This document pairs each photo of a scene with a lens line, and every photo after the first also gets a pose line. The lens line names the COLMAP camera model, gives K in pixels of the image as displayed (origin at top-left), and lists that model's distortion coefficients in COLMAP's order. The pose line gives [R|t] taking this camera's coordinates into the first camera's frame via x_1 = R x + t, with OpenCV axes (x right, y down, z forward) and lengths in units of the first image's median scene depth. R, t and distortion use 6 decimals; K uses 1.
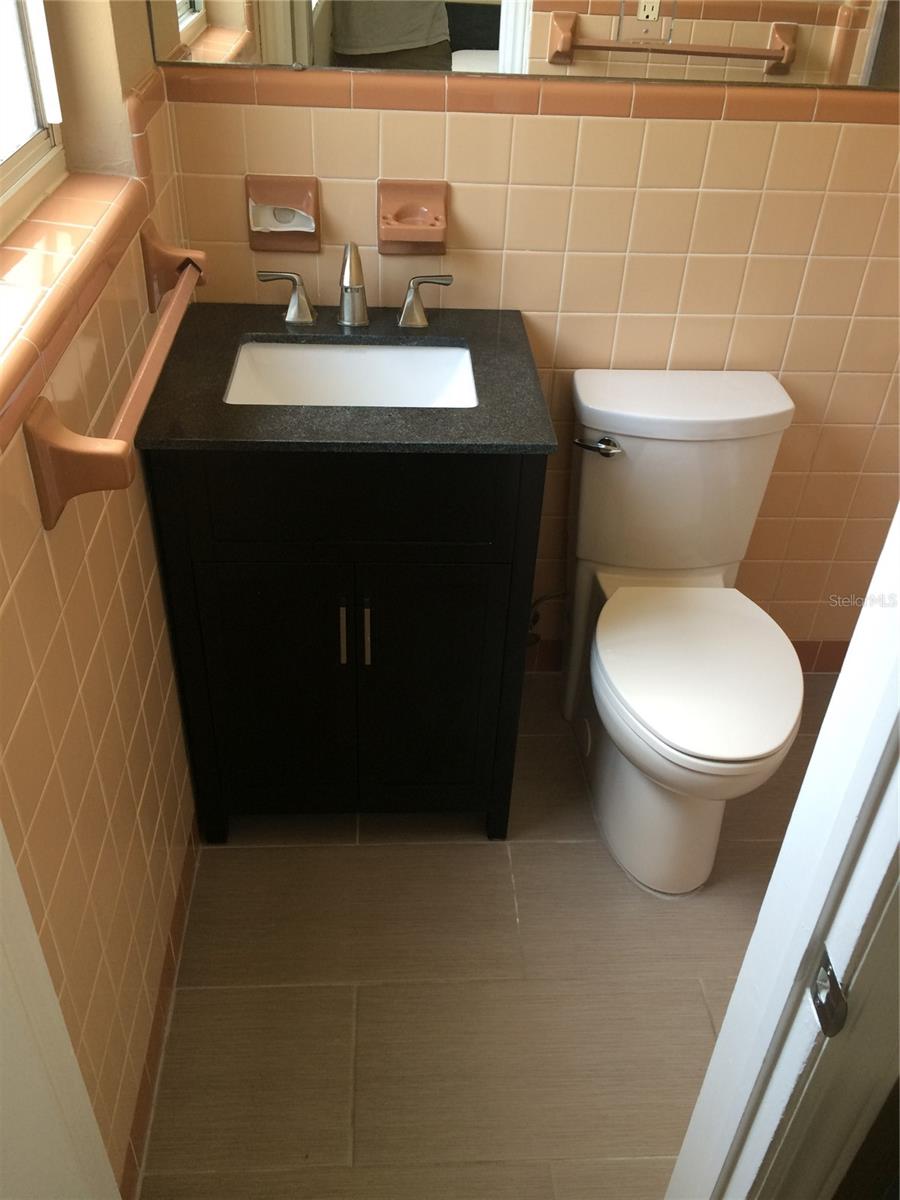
lens RADIAL K [[1026.4, 0, 448.7], [0, 1026.4, 601.1], [0, 0, 1]] dist [0.045818, -0.034576]
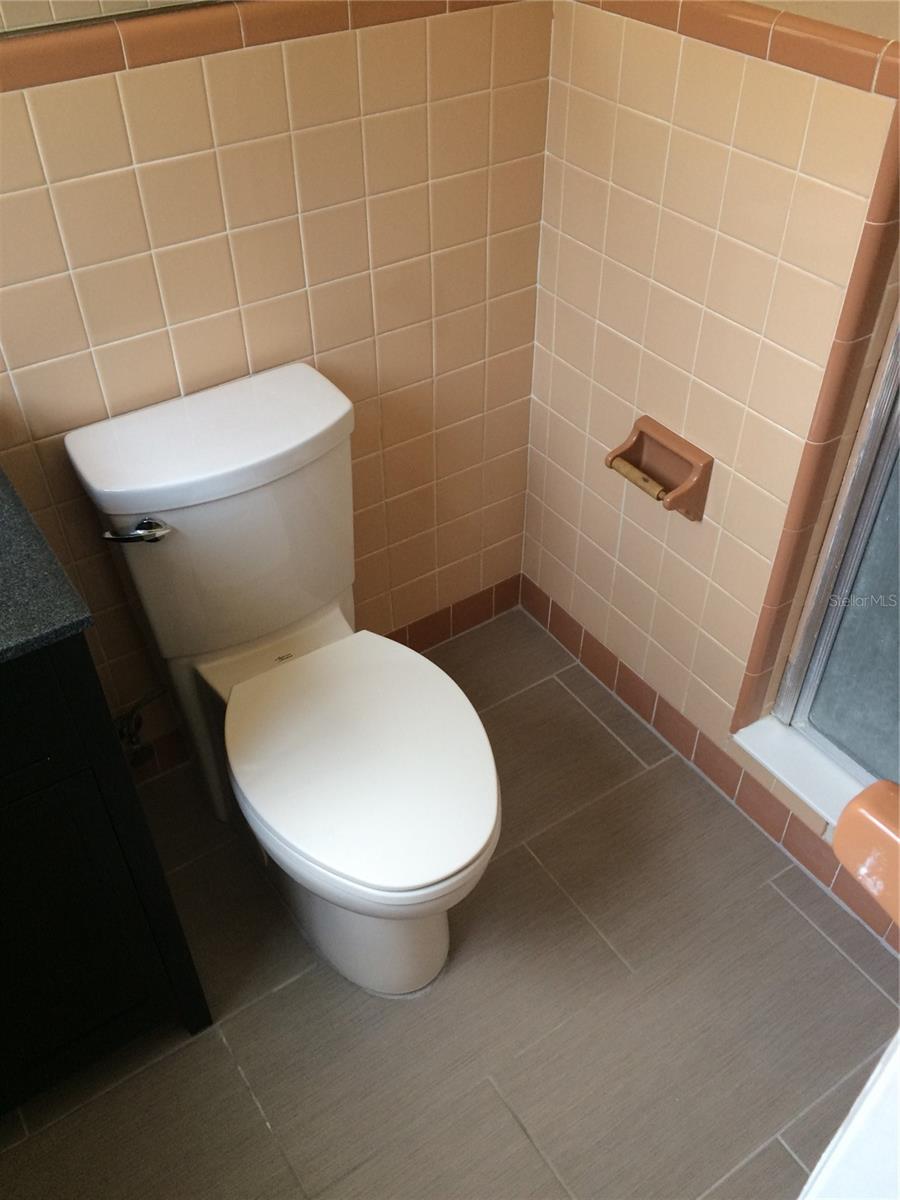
lens RADIAL K [[1026.4, 0, 451.7], [0, 1026.4, 600.2], [0, 0, 1]] dist [0.045818, -0.034576]
pose [[0.857536, -0.376061, 0.351013, 0.057250], [0.334300, 0.926005, 0.175379, -0.155134], [-0.390993, -0.033050, 0.919800, 0.209058]]
